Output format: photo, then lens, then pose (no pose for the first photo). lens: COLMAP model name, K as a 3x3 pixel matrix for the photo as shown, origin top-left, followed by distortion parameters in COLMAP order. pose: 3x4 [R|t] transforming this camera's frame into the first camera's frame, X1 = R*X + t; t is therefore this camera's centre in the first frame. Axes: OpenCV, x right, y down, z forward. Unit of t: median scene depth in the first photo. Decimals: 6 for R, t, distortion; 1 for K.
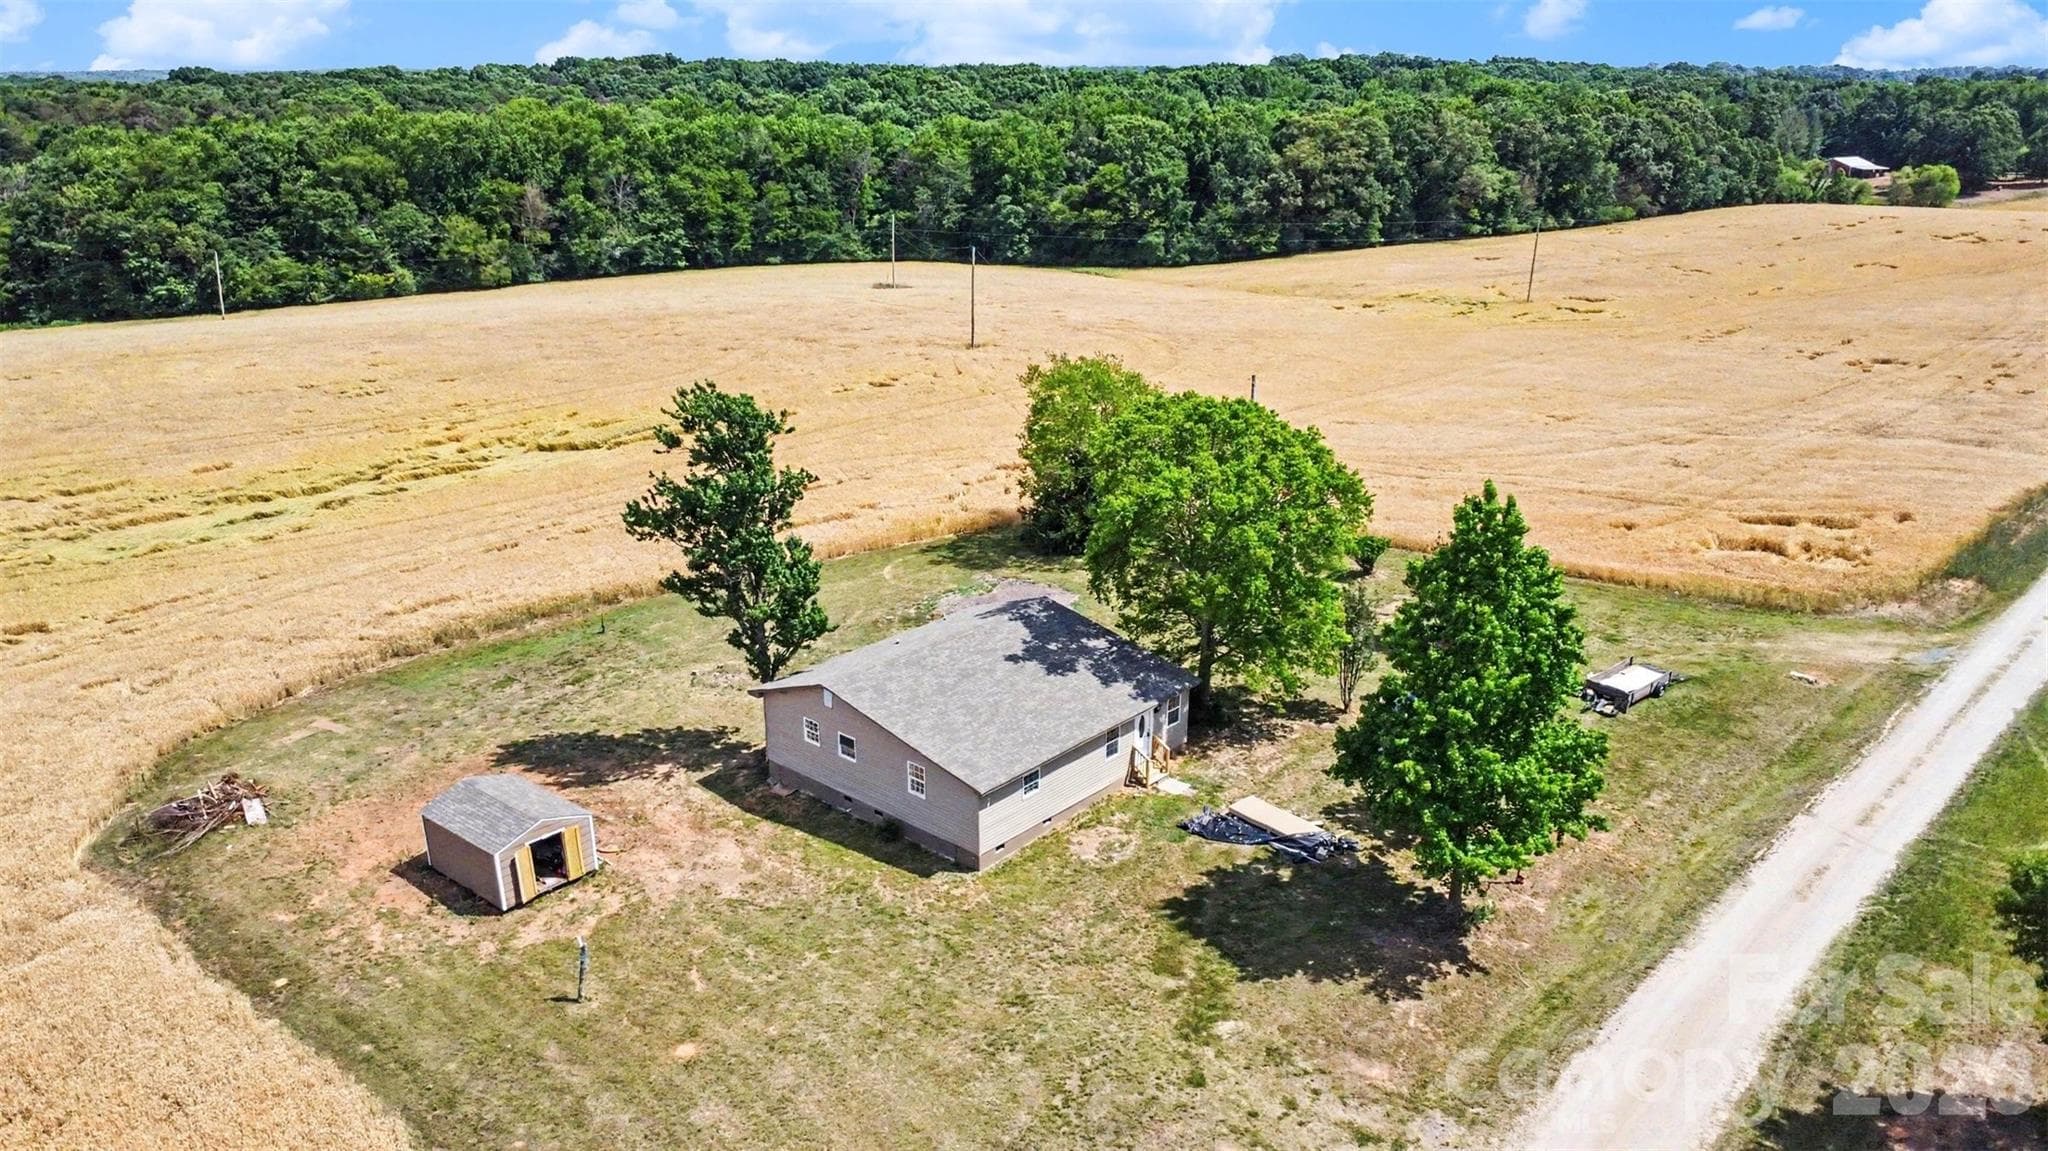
lens RADIAL K [[1517.0, 0, 1022.8], [0, 1517.0, 575.6], [0, 0, 1]] dist [-0.024347, -0.003451]
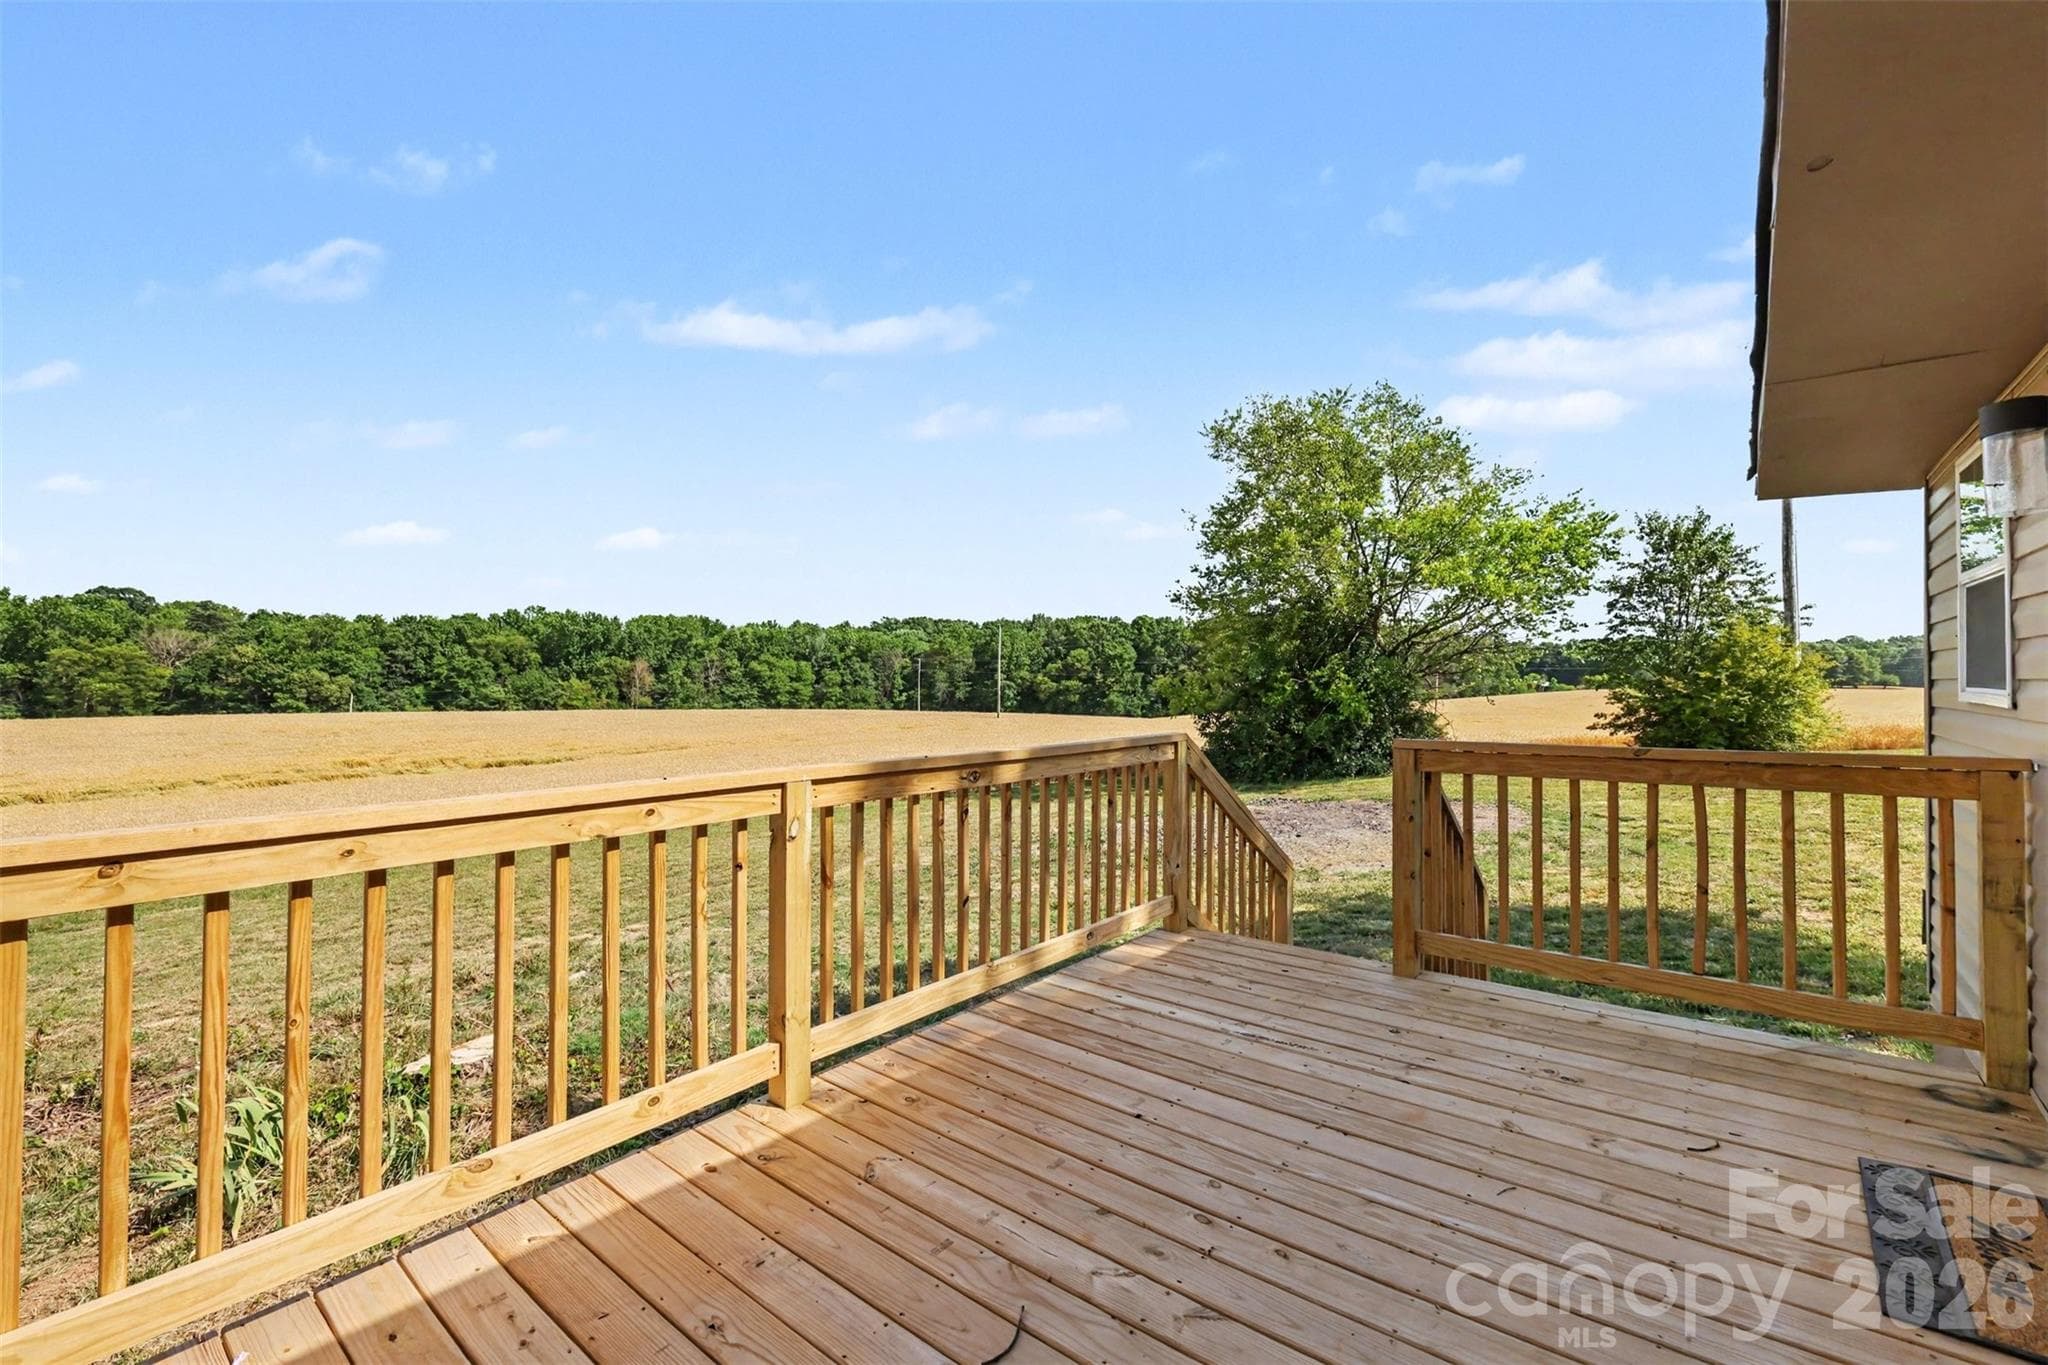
lens RADIAL K [[874.8, 0, 1029.4], [0, 874.8, 680.1], [0, 0, 1]] dist [-0.002788, -0.000377]
pose [[0.998584, -0.004531, 0.053008, -0.028766], [0.022060, 0.941941, -0.335054, 0.017474], [-0.048412, 0.335749, 0.940707, 0.272195]]
